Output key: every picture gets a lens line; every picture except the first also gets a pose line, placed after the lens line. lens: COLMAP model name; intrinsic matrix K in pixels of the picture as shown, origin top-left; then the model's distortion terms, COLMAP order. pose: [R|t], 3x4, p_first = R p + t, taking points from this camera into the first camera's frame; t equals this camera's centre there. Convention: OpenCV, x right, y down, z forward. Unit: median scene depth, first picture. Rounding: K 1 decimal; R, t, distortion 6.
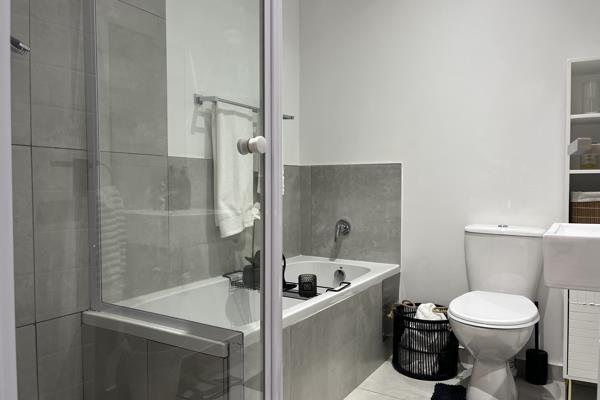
lens RADIAL K [[509.5, 0, 300.0], [0, 509.5, 200.0], [0, 0, 1]] dist [-0.007977, -0.006267]
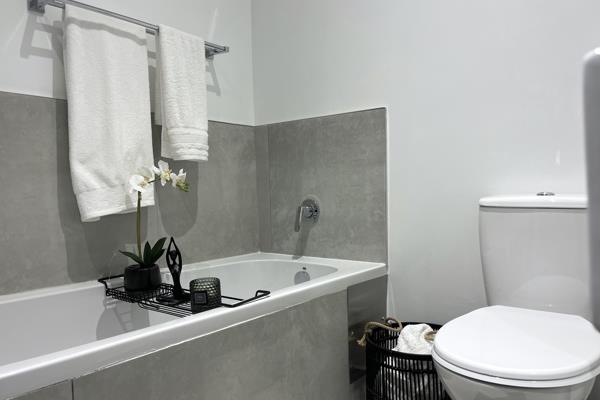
lens RADIAL K [[498.0, 0, 299.9], [0, 498.0, 227.5], [0, 0, 1]] dist [0.000552, -0.005335]
pose [[0.991137, -0.014464, -0.132057, 0.173524], [0.019786, 0.999040, 0.039077, 0.054031], [0.131365, -0.041343, 0.990472, 0.354787]]
